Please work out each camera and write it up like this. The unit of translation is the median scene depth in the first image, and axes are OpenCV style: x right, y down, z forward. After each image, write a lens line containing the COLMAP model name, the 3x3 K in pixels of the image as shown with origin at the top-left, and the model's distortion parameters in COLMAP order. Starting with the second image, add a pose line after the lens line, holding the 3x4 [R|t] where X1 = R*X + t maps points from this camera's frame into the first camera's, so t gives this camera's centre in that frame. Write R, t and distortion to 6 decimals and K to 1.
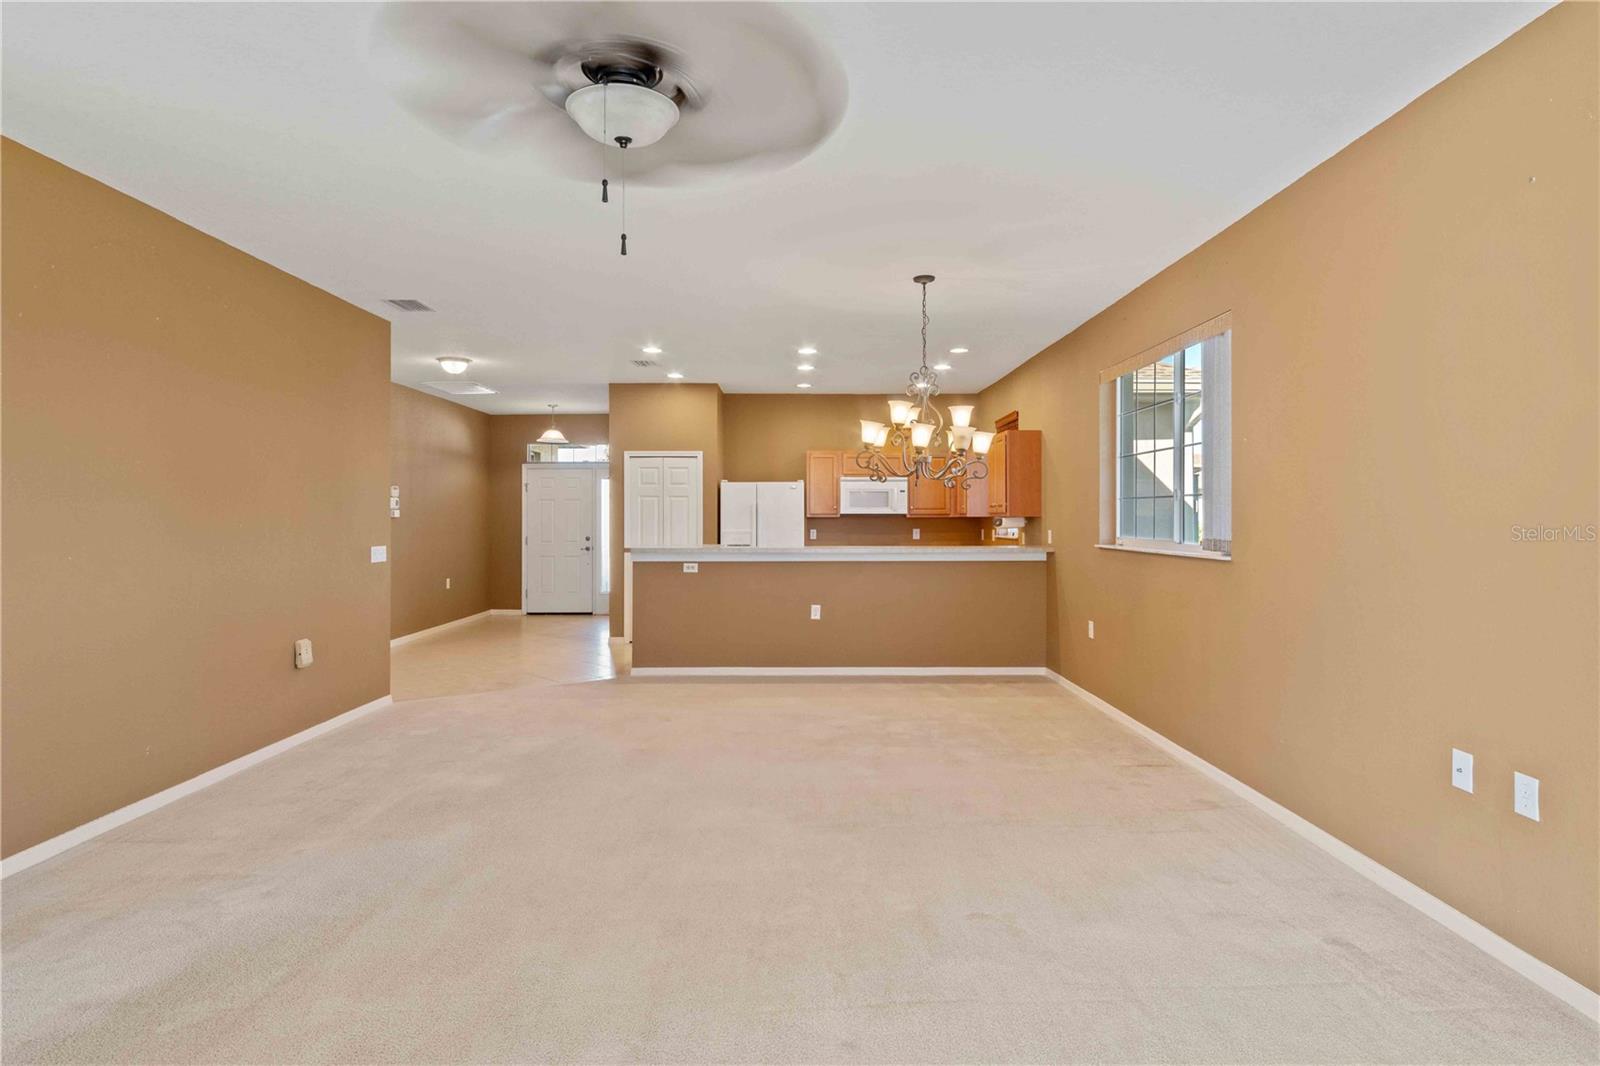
lens RADIAL K [[845.3, 0, 797.8], [0, 845.3, 514.6], [0, 0, 1]] dist [0.004008, 0.002931]
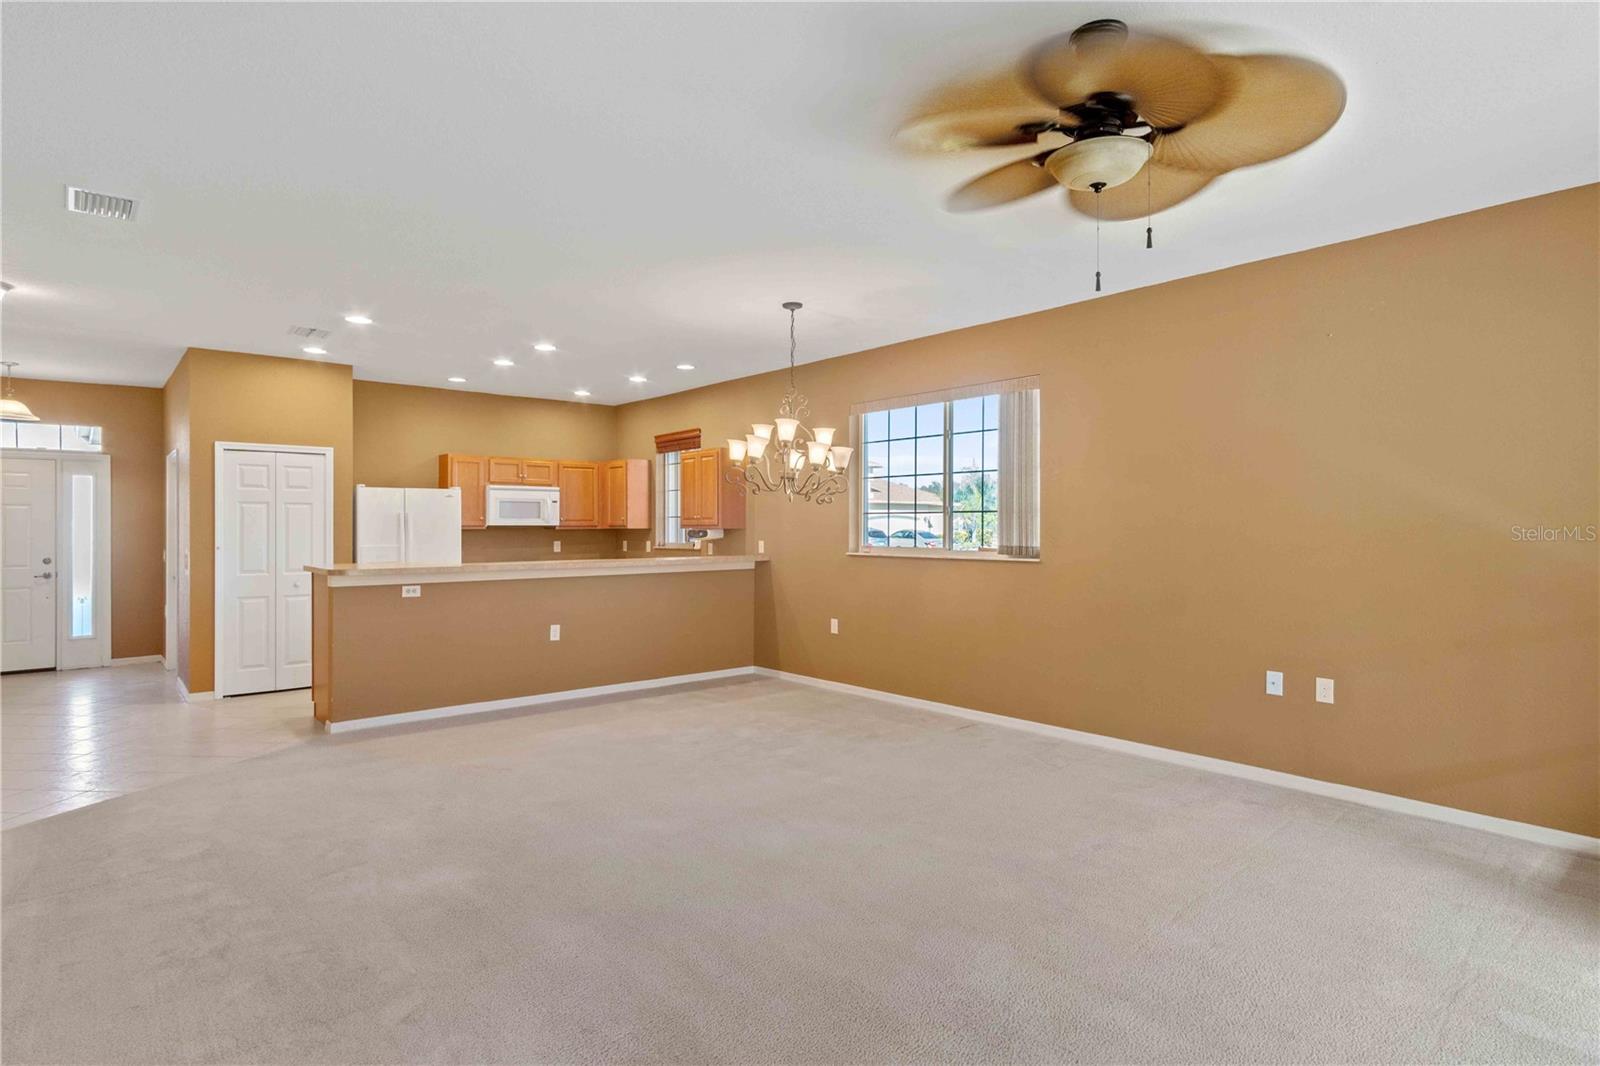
lens RADIAL K [[843.5, 0, 798.8], [0, 843.5, 522.4], [0, 0, 1]] dist [0.005885, 0.000936]
pose [[0.765502, 0.003345, 0.643424, -0.289938], [-0.000718, 0.999990, -0.004345, -0.000745], [-0.643433, 0.002865, 0.765497, 0.100112]]
